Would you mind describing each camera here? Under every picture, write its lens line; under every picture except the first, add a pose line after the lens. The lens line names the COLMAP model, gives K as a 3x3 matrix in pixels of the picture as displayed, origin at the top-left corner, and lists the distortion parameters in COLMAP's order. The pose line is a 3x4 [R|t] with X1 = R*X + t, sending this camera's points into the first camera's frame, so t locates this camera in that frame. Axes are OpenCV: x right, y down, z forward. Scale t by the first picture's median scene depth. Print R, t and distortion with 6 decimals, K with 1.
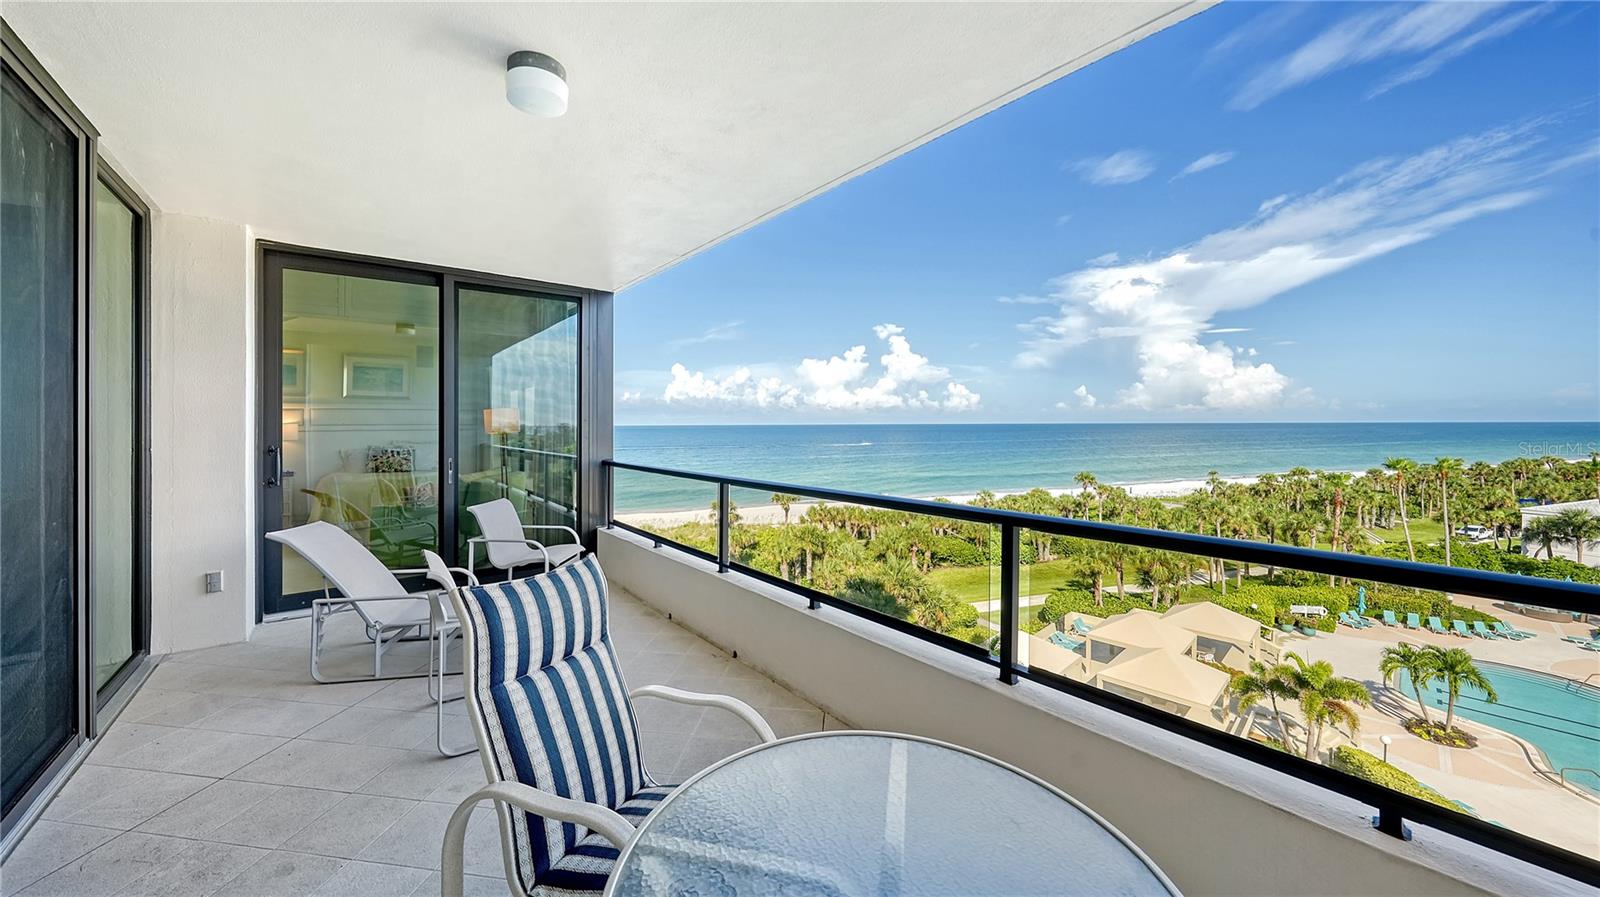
lens RADIAL K [[597.4, 0, 797.4], [0, 597.4, 417.5], [0, 0, 1]] dist [-0.001652, -0.000520]
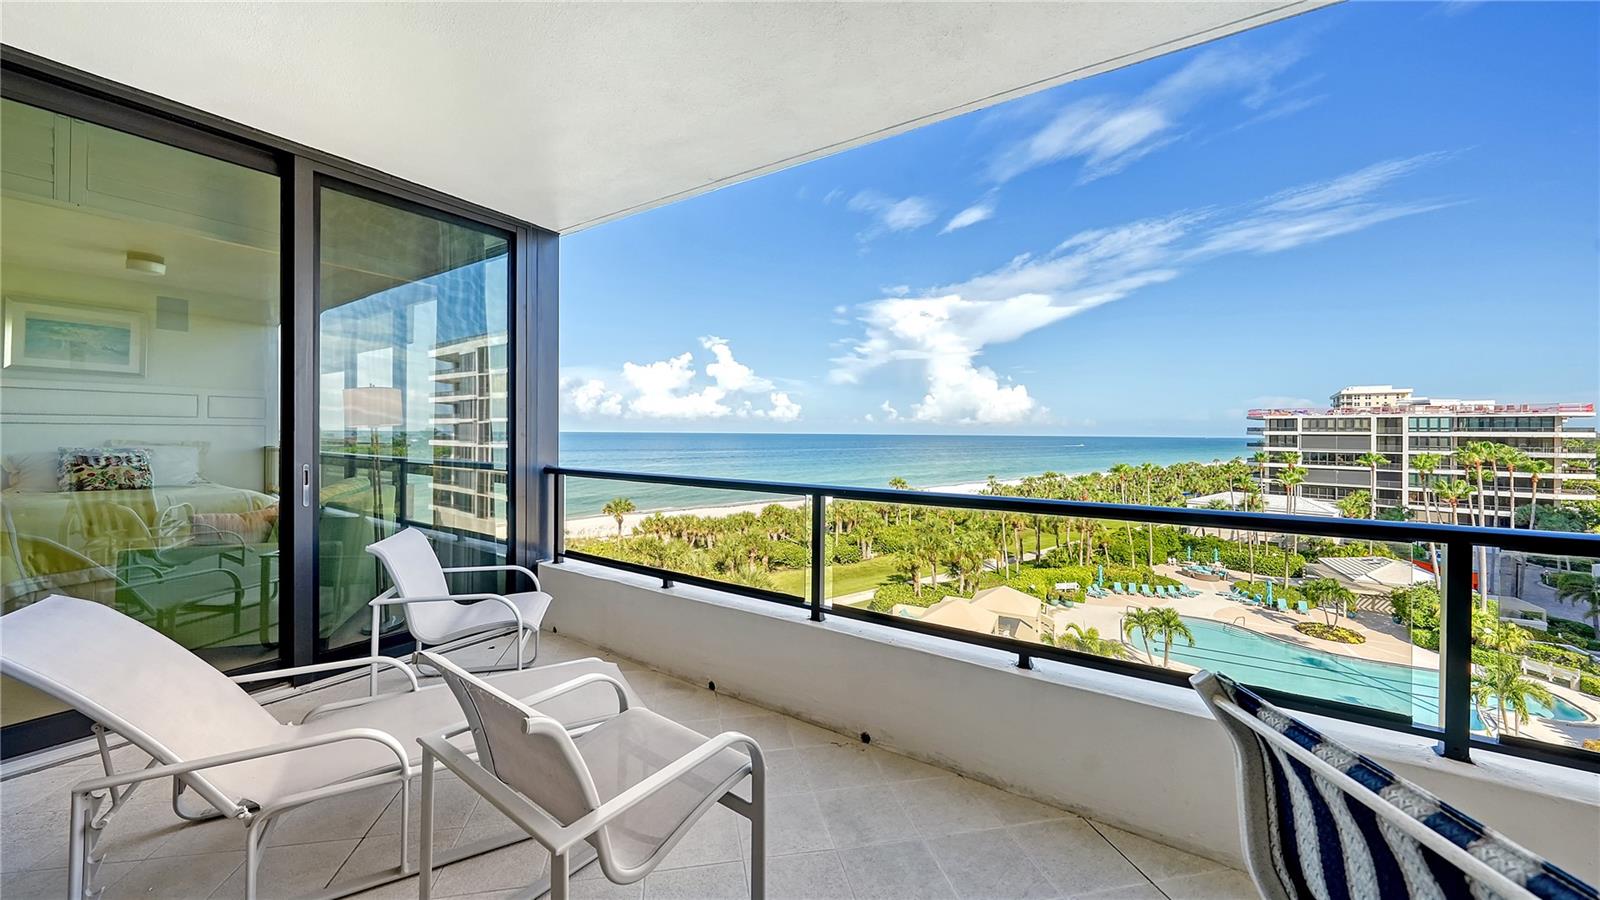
lens RADIAL K [[573.5, 0, 796.1], [0, 573.5, 433.8], [0, 0, 1]] dist [0.000489, -0.000097]
pose [[0.943661, 0.011833, 0.330702, -0.056772], [-0.015292, 0.999852, 0.007859, 0.004588], [-0.330560, -0.012473, 0.943703, 0.054036]]
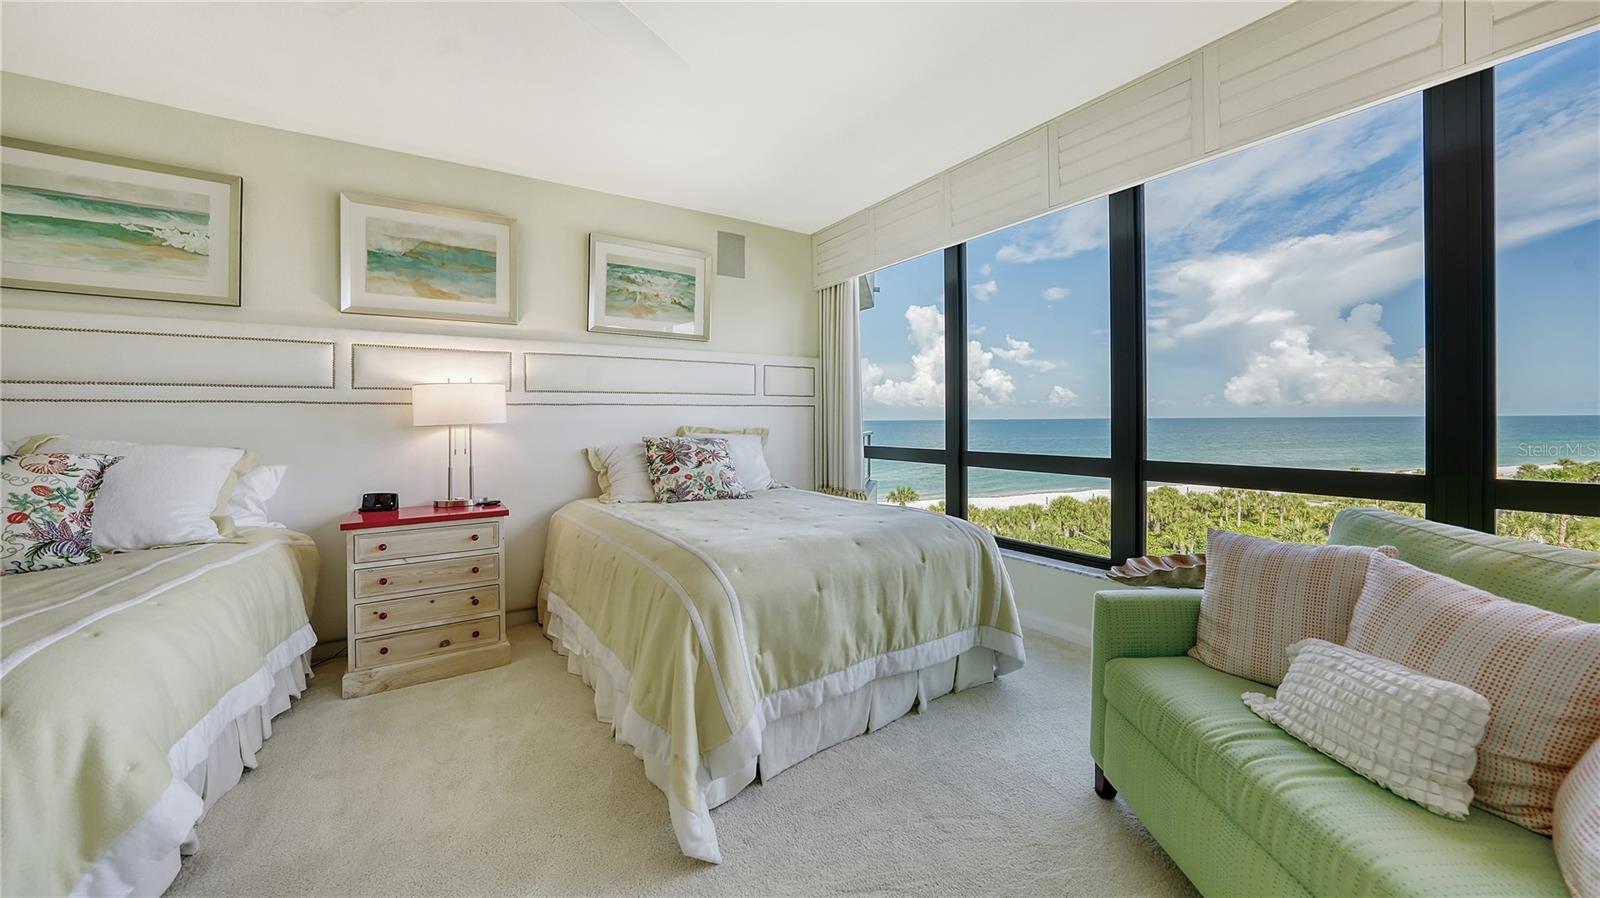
lens RADIAL K [[520.5, 0, 797.5], [0, 520.5, 415.4], [0, 0, 1]] dist [-0.000703, -0.000021]
pose [[0.999920, -0.003325, -0.012220, -0.175785], [0.003267, 0.999983, -0.004748, 0.009480], [0.012236, 0.004707, 0.999914, 0.179813]]
